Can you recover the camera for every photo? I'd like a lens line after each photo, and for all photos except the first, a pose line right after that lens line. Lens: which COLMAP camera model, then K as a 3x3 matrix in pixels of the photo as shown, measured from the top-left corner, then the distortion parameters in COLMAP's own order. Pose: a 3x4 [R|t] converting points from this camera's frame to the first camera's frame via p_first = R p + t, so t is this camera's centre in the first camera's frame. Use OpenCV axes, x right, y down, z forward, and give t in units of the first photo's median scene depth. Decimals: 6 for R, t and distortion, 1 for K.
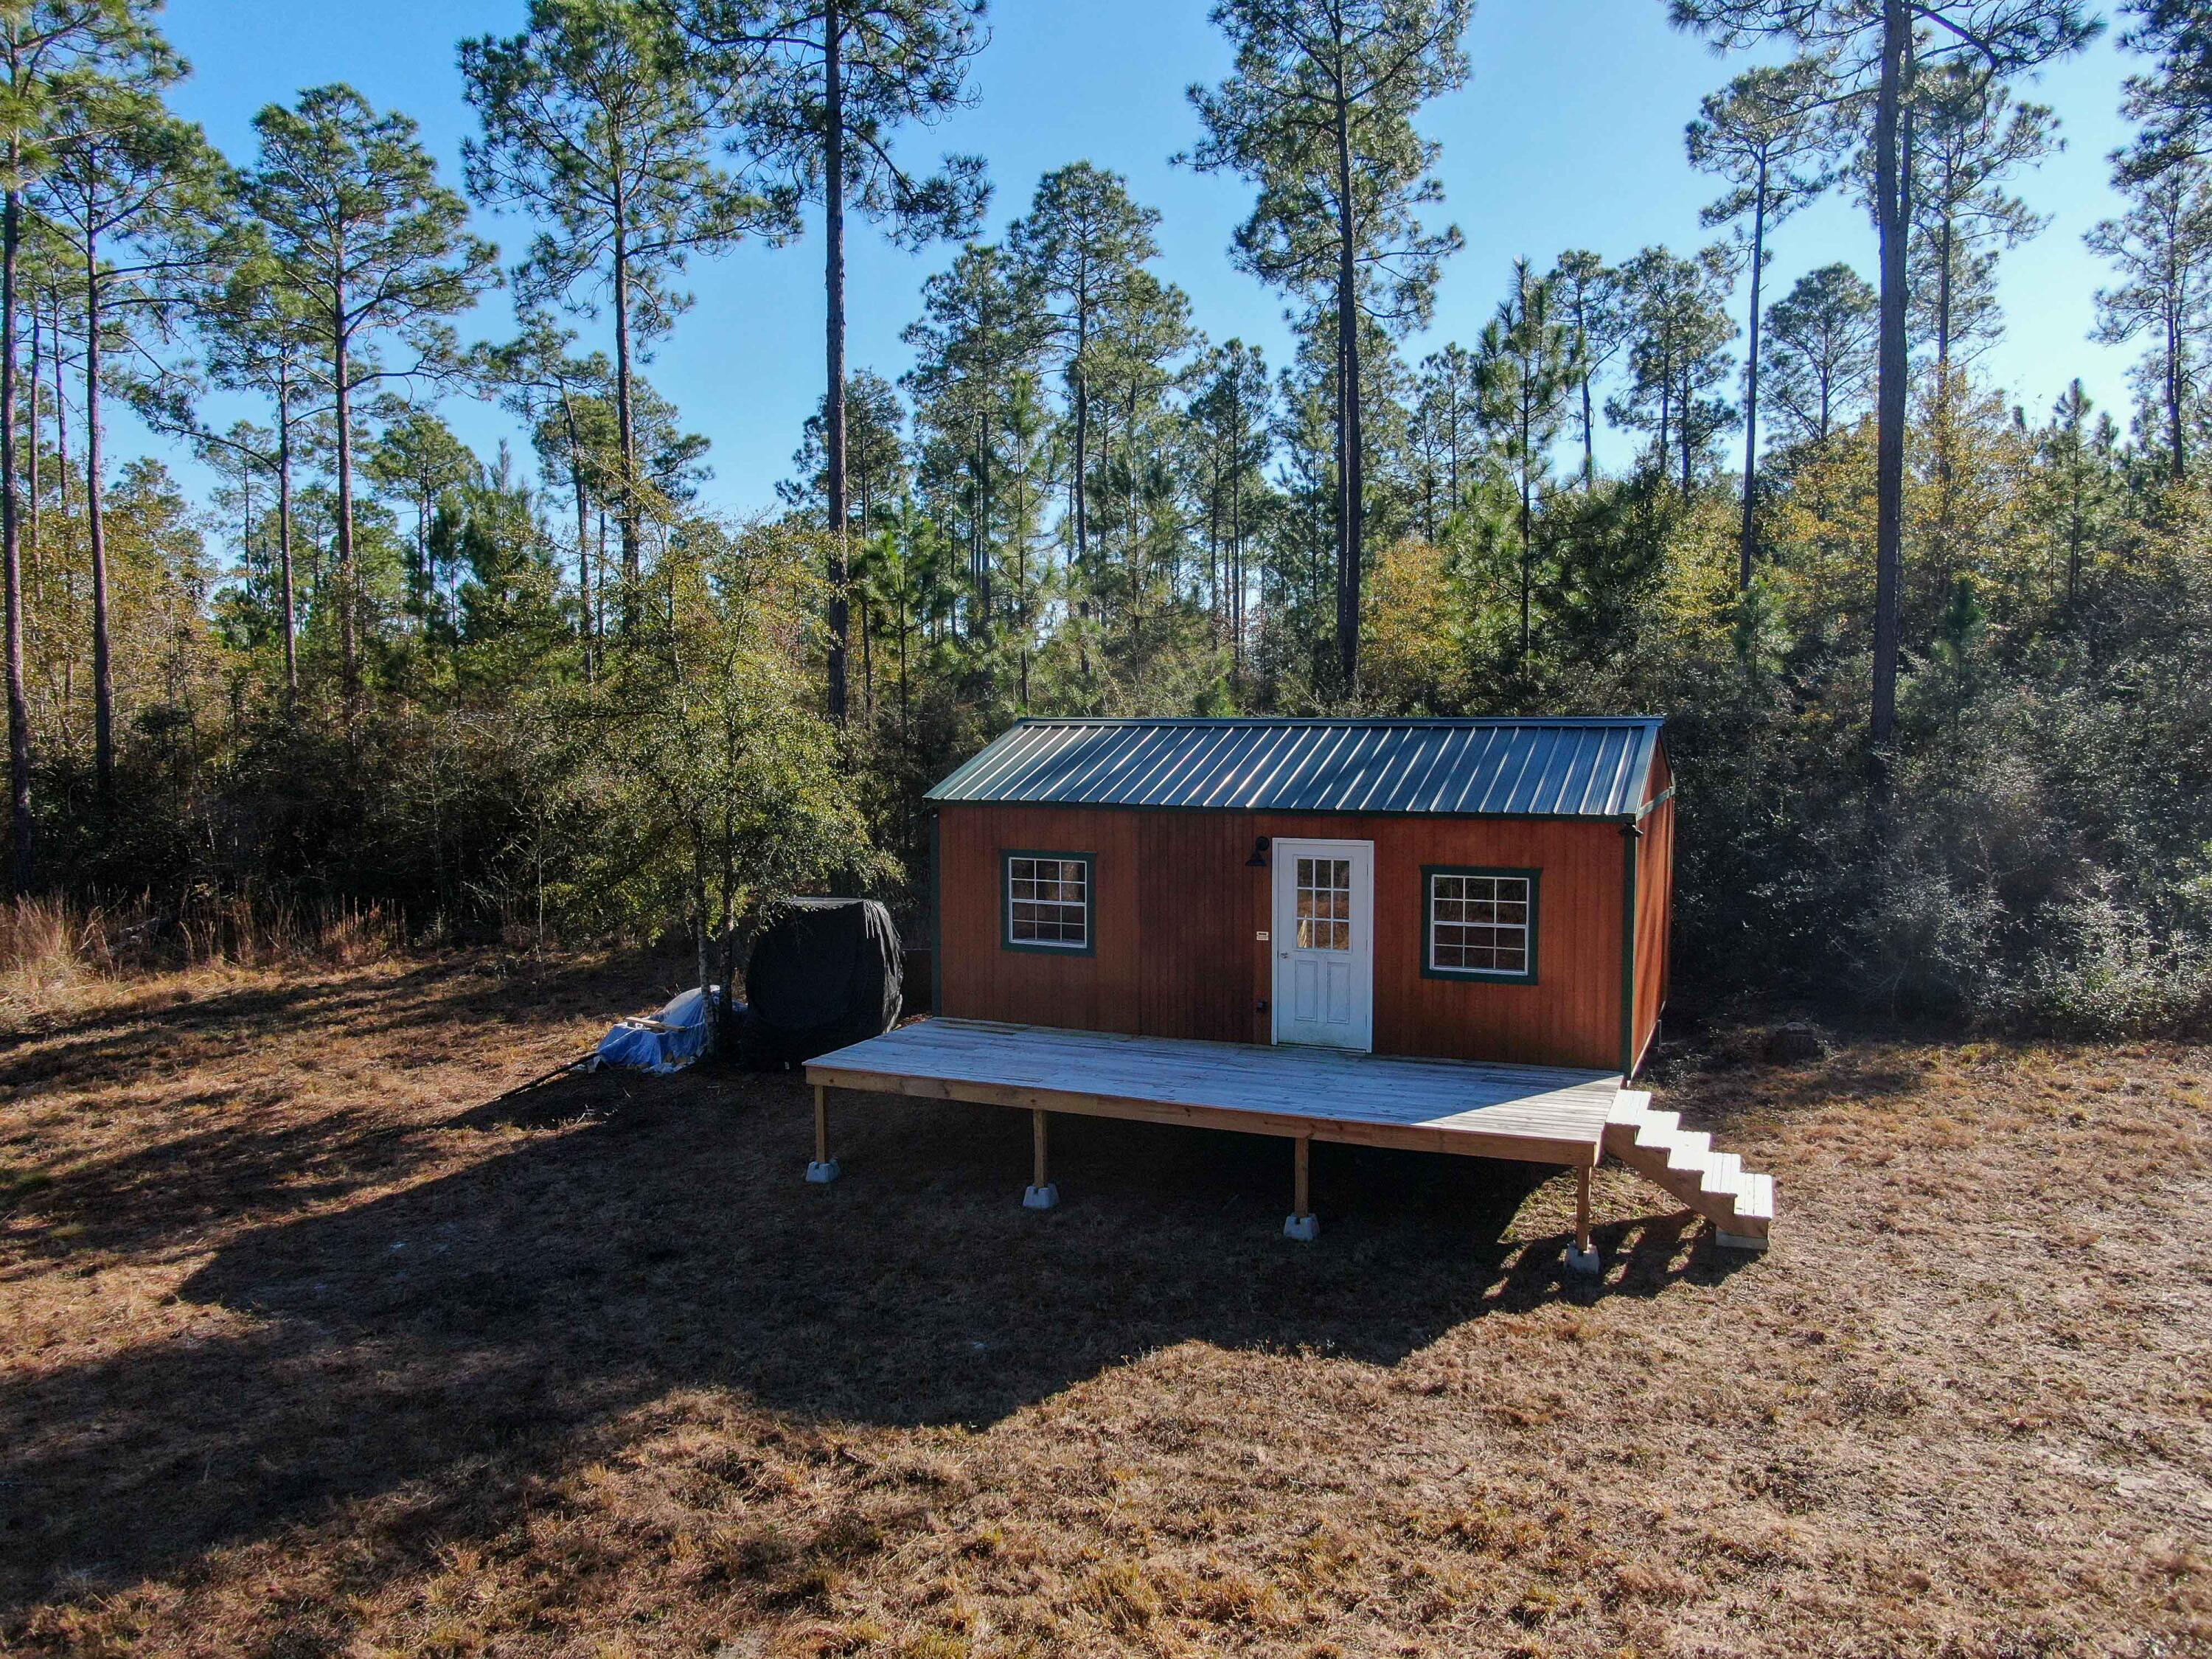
lens RADIAL K [[1581.9, 0, 1114.5], [0, 1581.9, 836.2], [0, 0, 1]] dist [-0.005475, -0.000445]
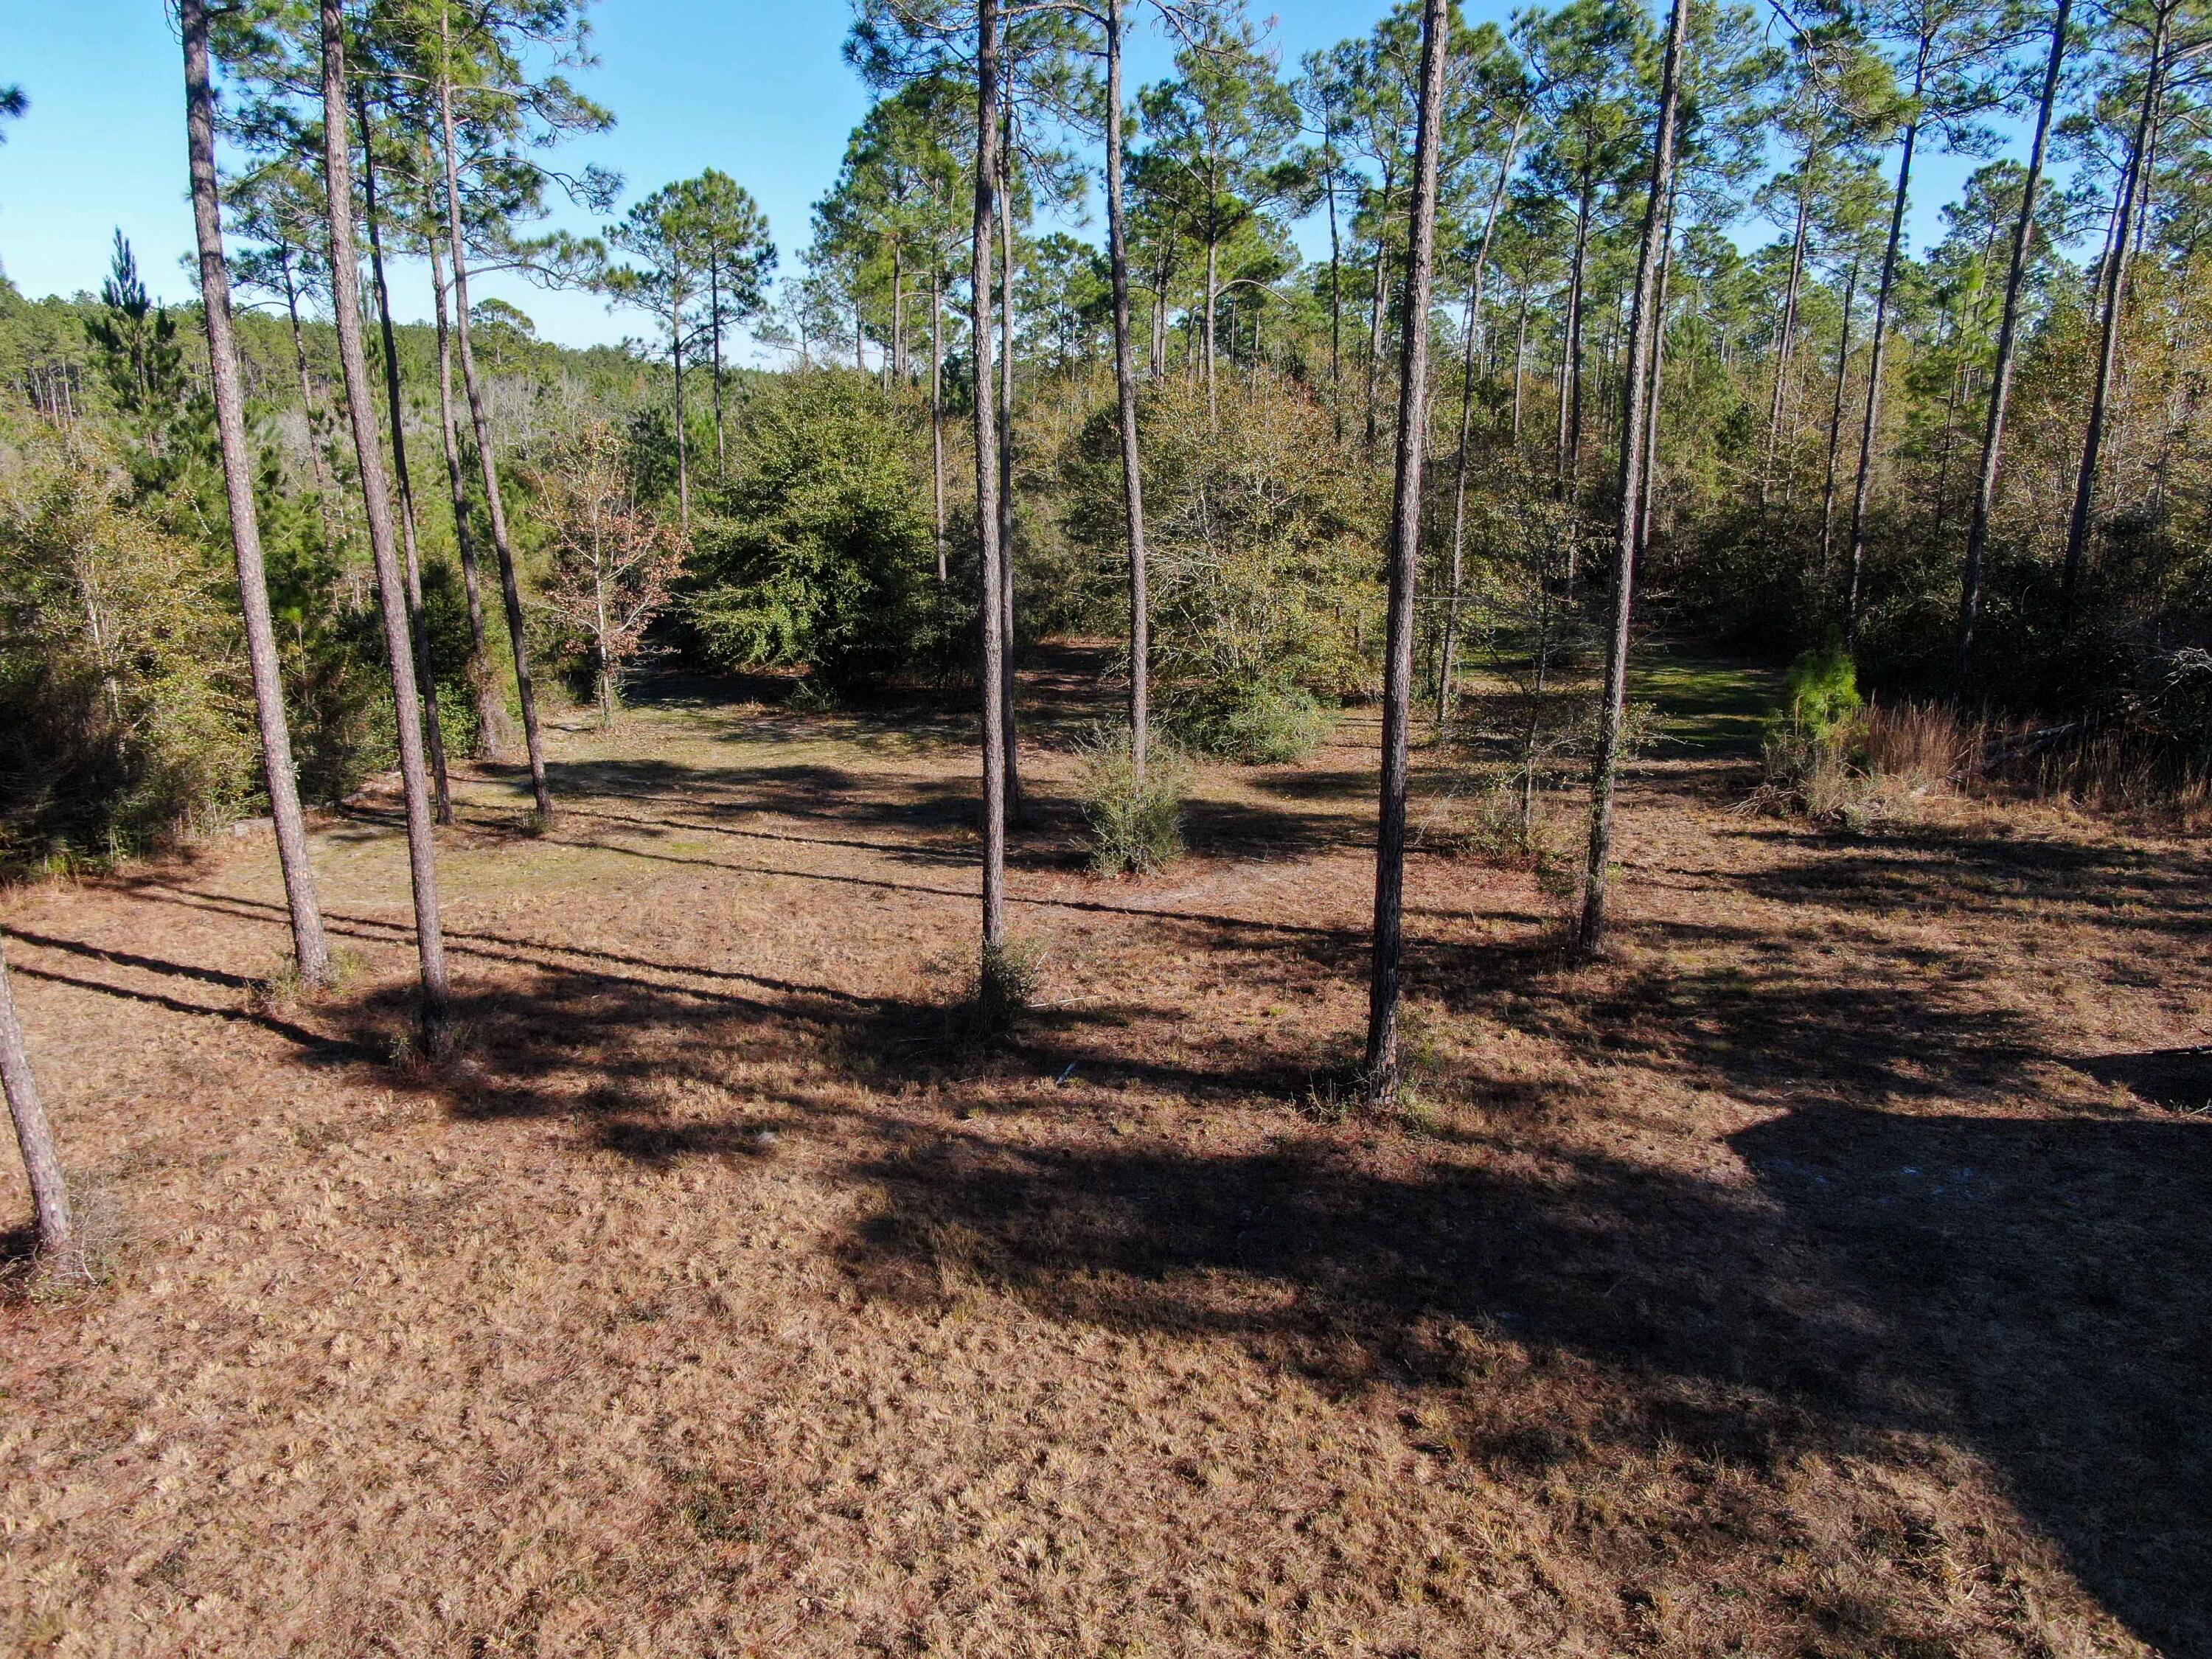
lens RADIAL K [[1581.9, 0, 1116.0], [0, 1581.9, 825.9], [0, 0, 1]] dist [-0.005475, -0.000445]
pose [[0.353472, 0.244805, -0.902845, 0.313721], [-0.065471, 0.969257, 0.237180, -0.216322], [0.933151, -0.024726, 0.358633, 0.077855]]
